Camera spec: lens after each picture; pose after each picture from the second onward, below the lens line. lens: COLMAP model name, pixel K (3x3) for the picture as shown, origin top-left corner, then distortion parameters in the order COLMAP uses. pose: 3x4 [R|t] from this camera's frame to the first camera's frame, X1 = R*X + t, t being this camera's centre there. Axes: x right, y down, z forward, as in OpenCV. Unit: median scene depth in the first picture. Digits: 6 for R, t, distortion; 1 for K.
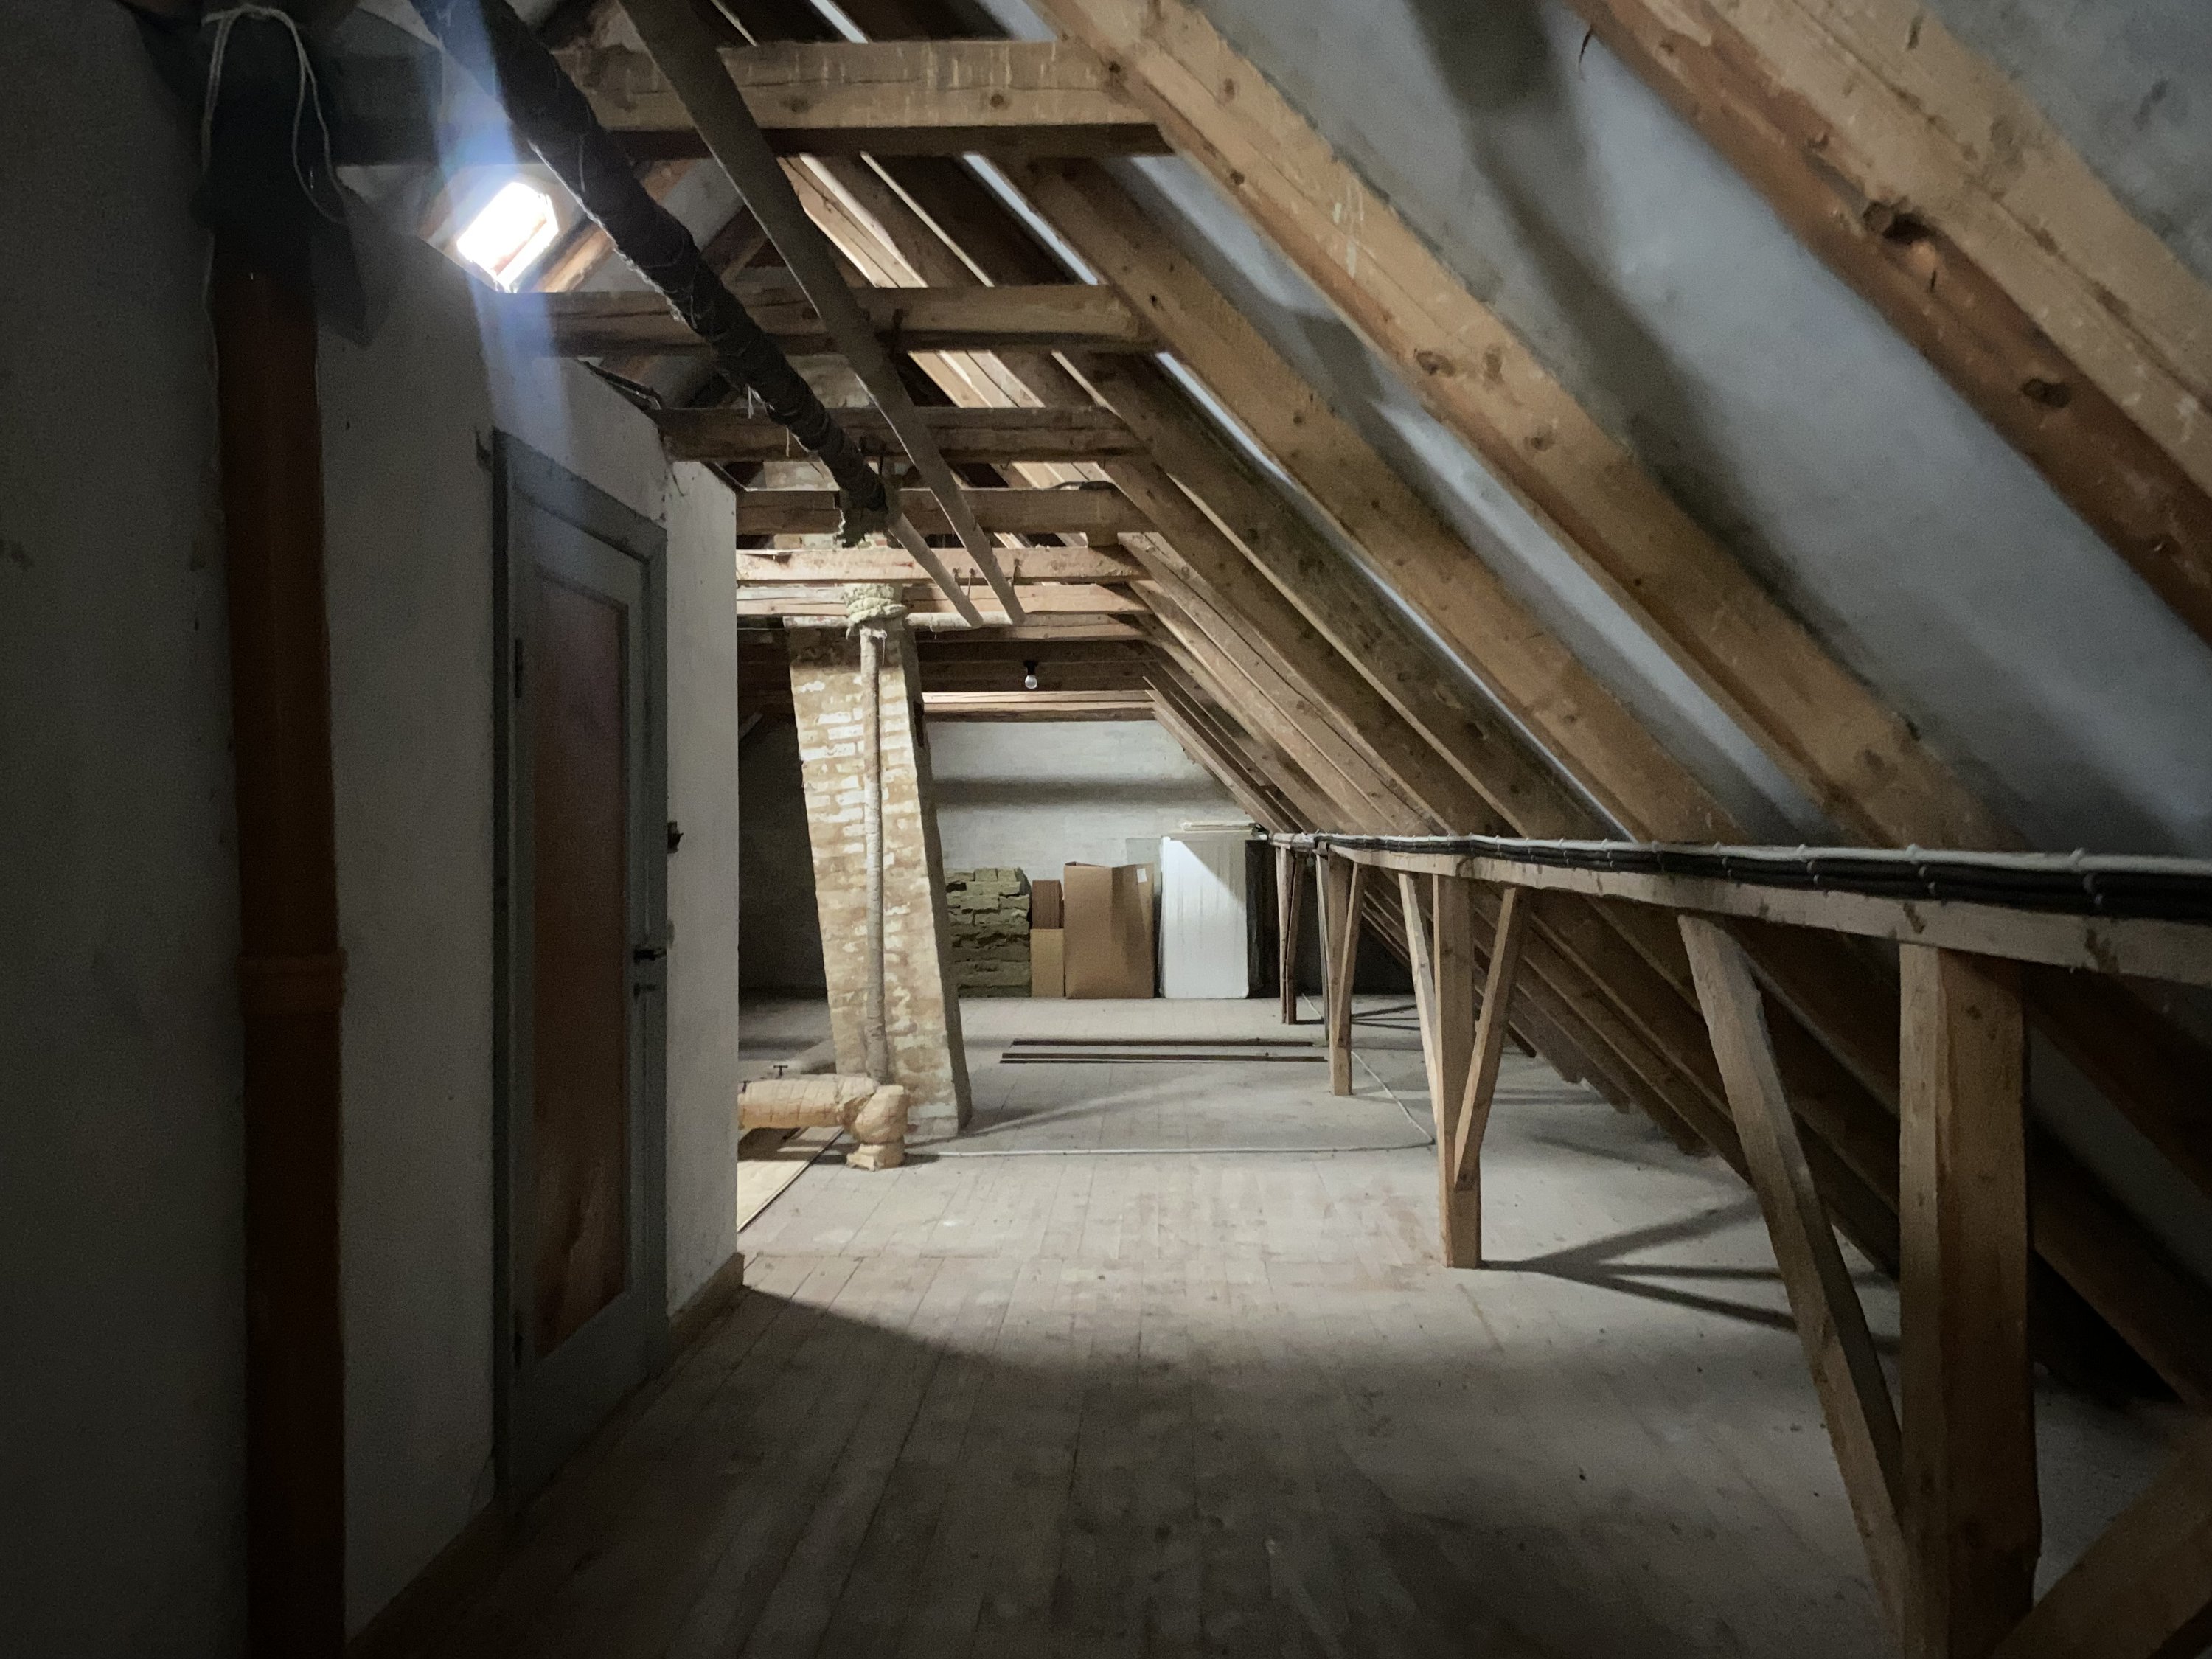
lens RADIAL K [[1681.9, 0, 1105.4], [0, 1681.9, 828.8], [0, 0, 1]] dist [0.048968, -0.042557]
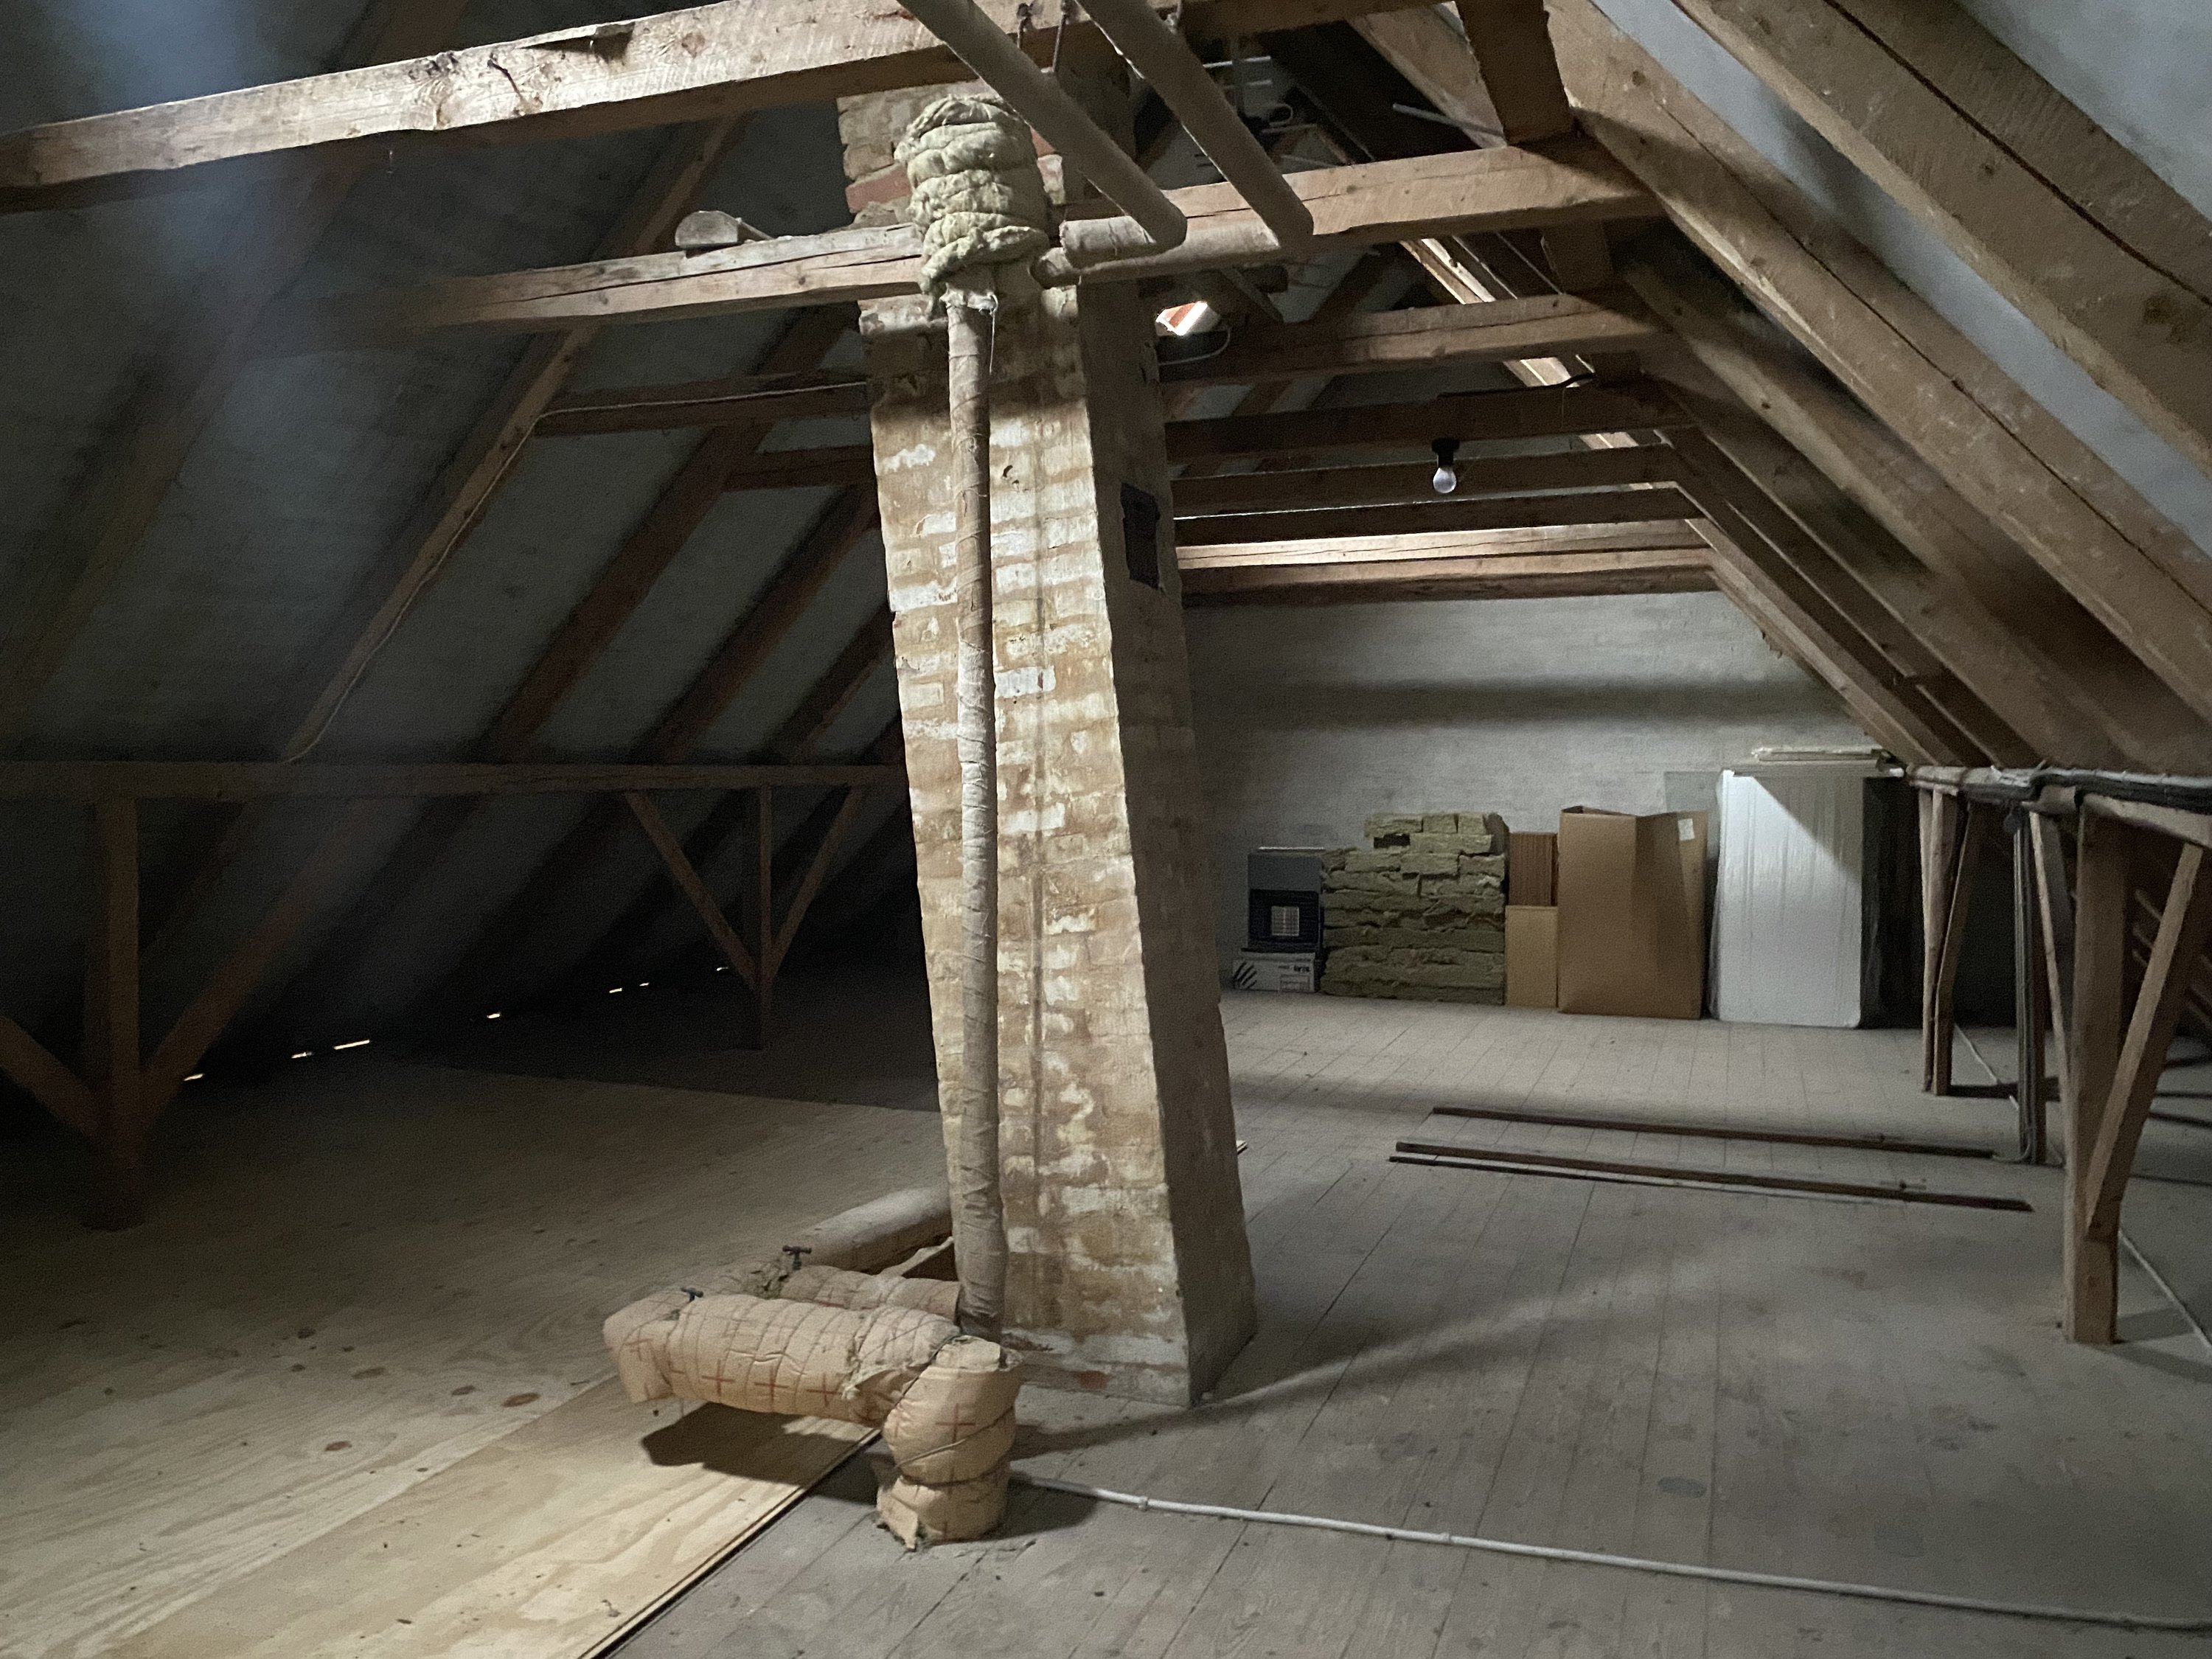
lens RADIAL K [[1681.9, 0, 1082.2], [0, 1681.9, 855.7], [0, 0, 1]] dist [0.048968, -0.042557]
pose [[0.942066, 0.027513, -0.334298, 0.037649], [-0.007698, 0.998141, 0.060455, 0.000364], [0.335340, -0.054379, 0.940526, 0.553620]]
